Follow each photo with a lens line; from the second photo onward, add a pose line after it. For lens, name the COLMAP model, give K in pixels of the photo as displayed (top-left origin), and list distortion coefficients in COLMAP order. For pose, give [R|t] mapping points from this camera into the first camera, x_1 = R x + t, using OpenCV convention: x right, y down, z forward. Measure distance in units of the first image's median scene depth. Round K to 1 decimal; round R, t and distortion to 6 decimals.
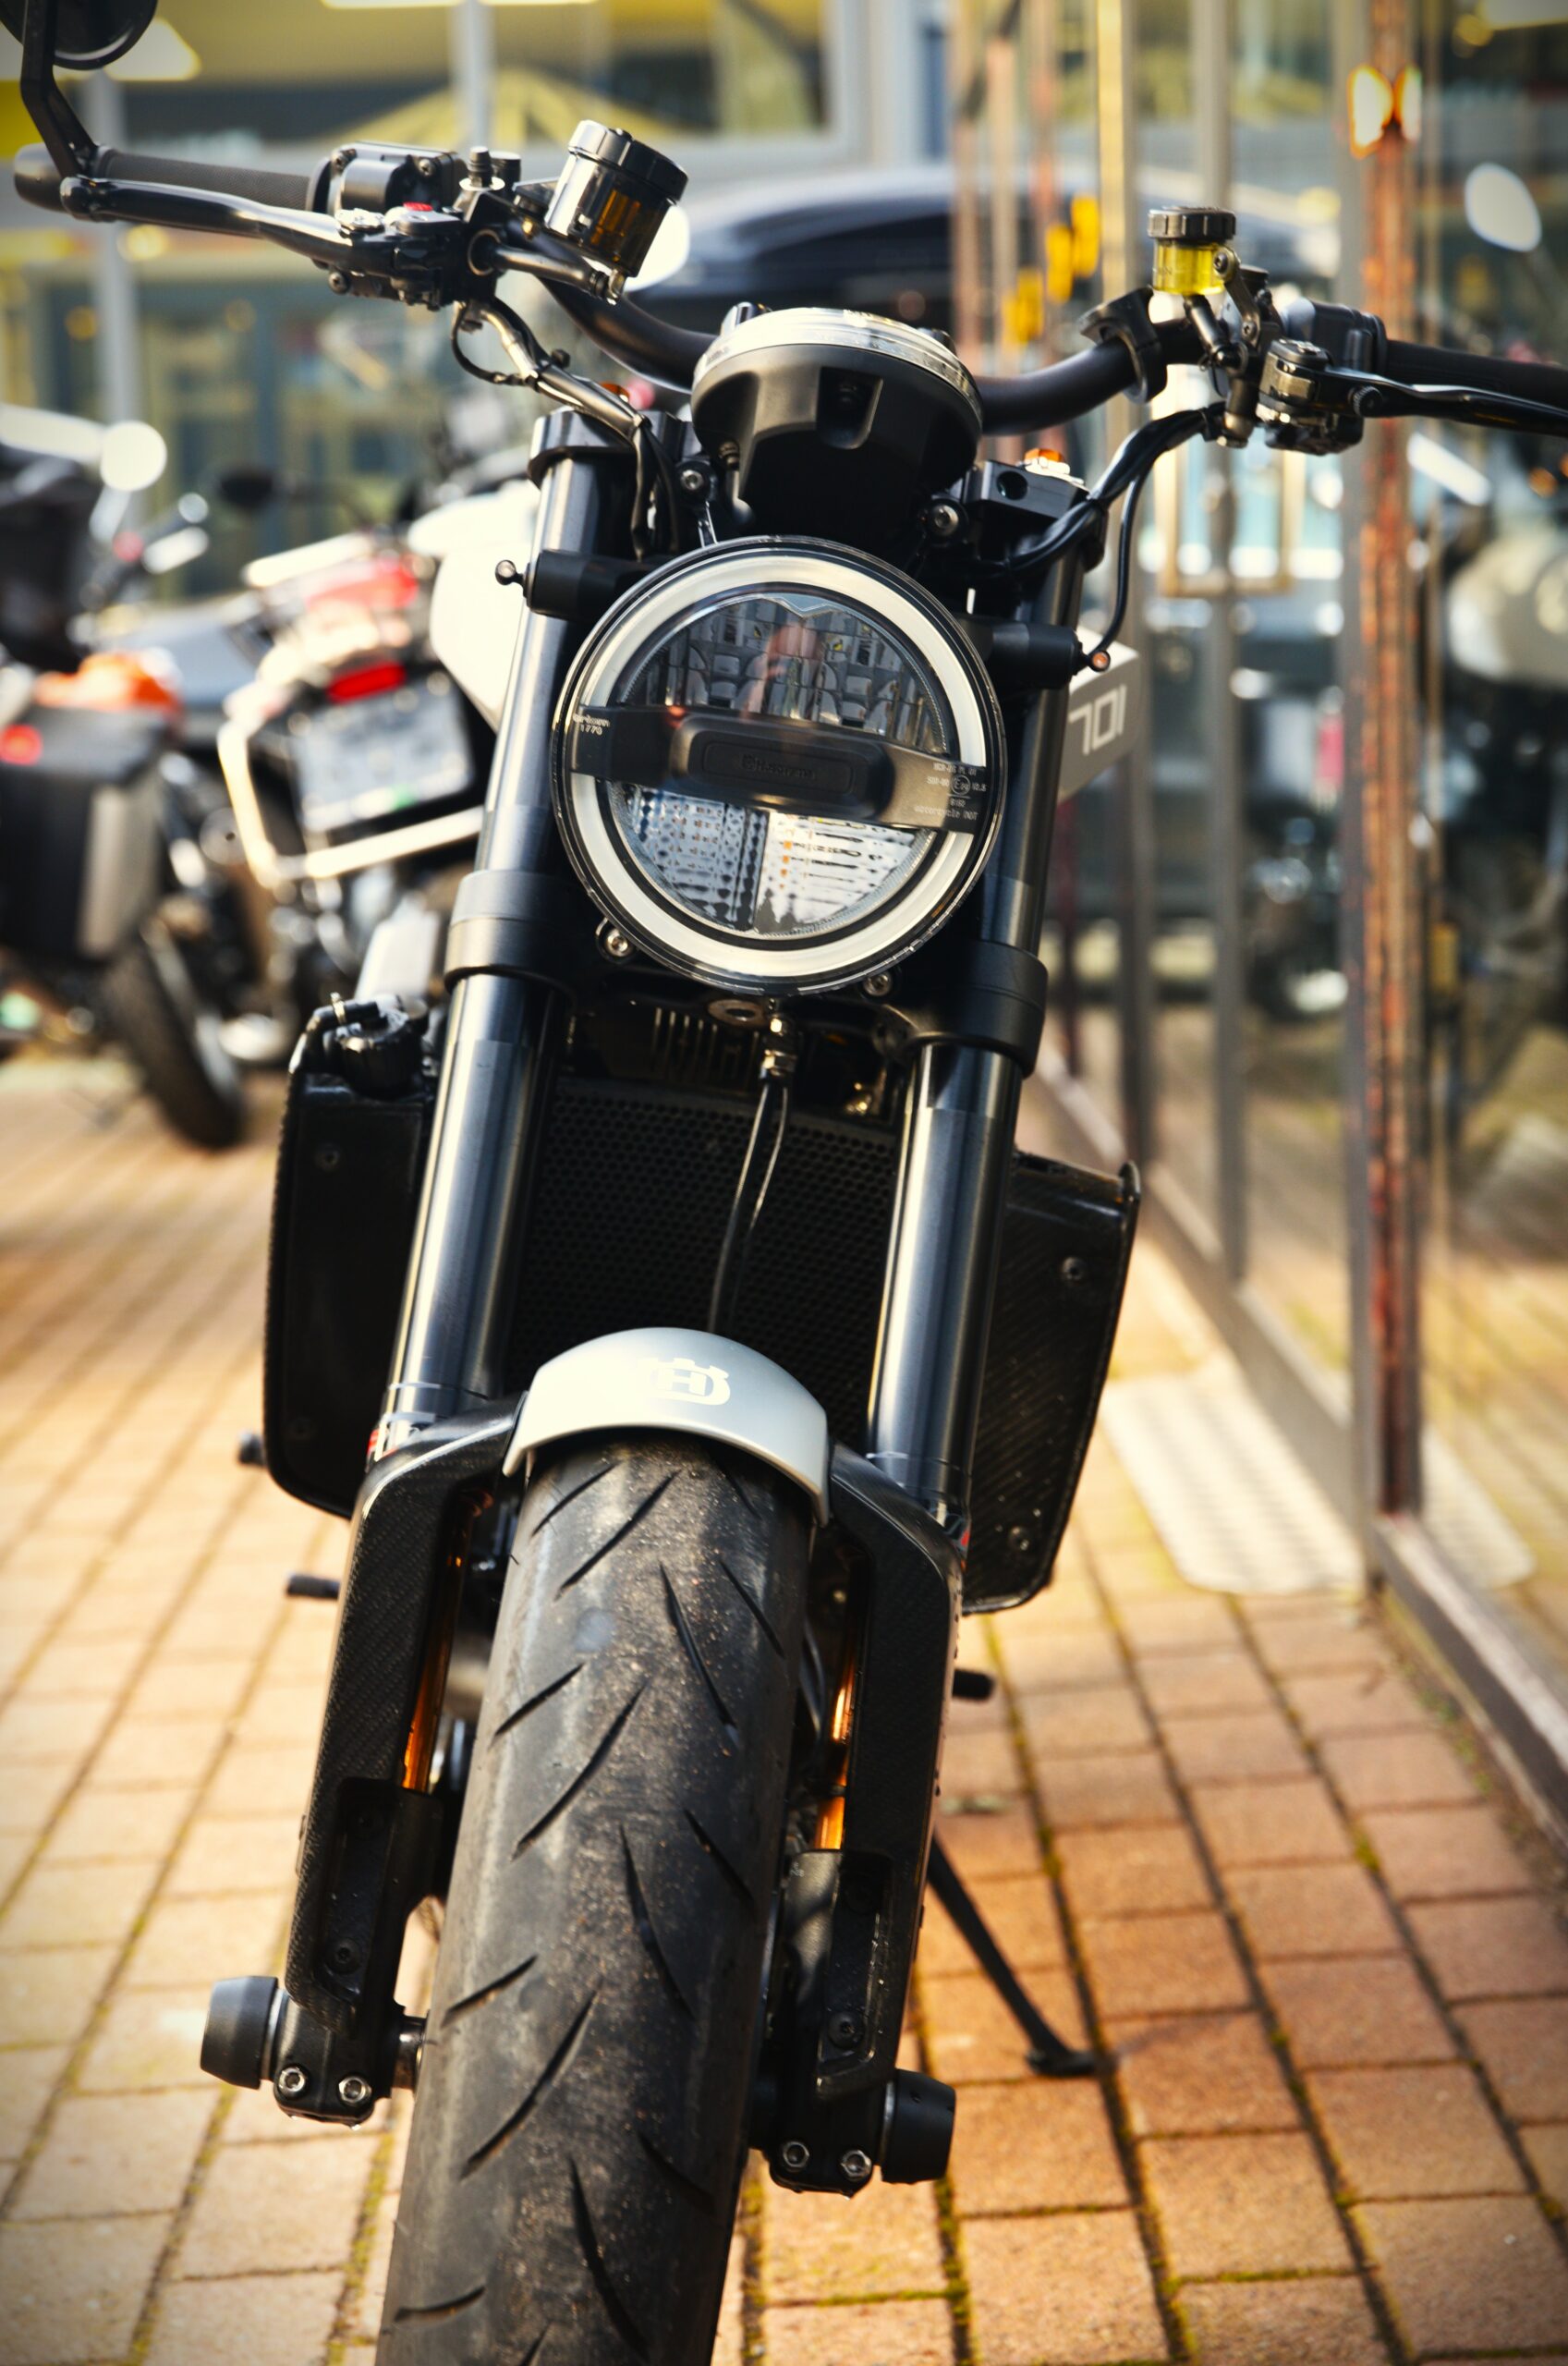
lens RADIAL K [[4705.5, 0, 783.5], [0, 4705.5, 1249.2], [0, 0, 1]] dist [0.303845, 0.064167]
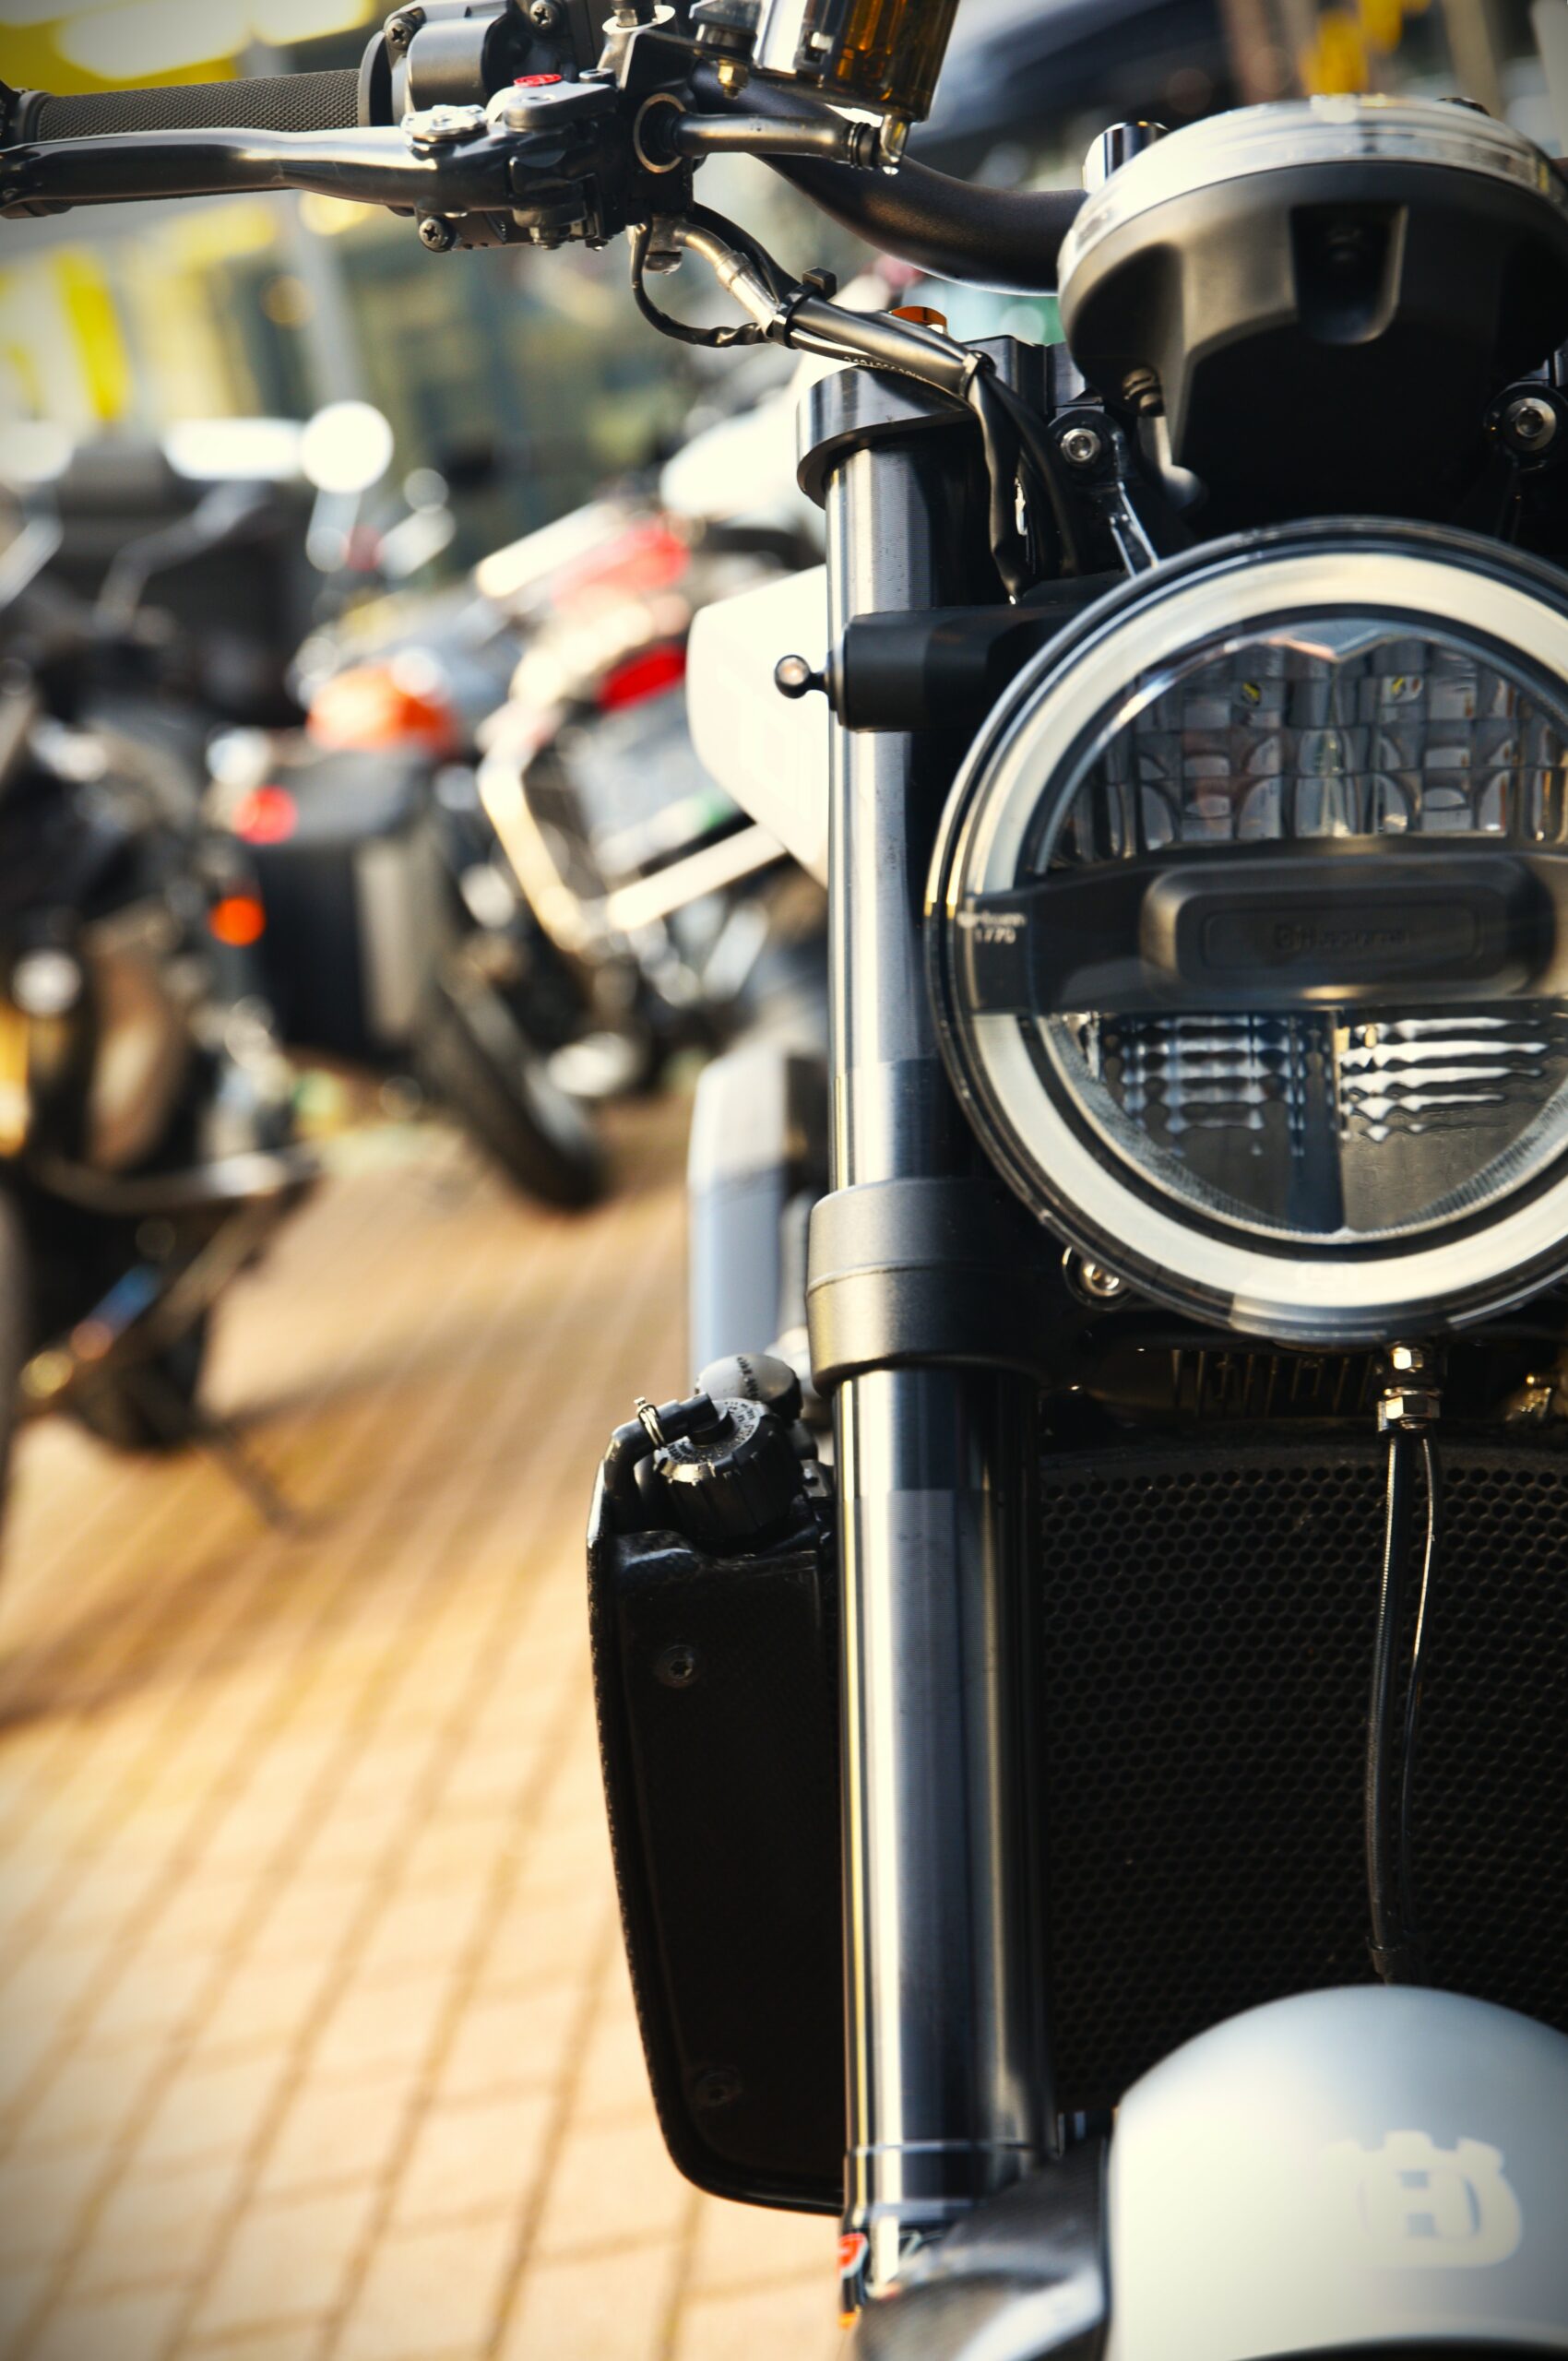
lens RADIAL K [[4793.6, 0, 784.0], [0, 4793.6, 1180.5], [0, 0, 1]] dist [0.238566, 0.079535]
pose [[0.979693, -0.181290, -0.085647, -0.020496], [0.182442, 0.983200, 0.005753, -0.083734], [0.083165, -0.021261, 0.996309, 0.408837]]
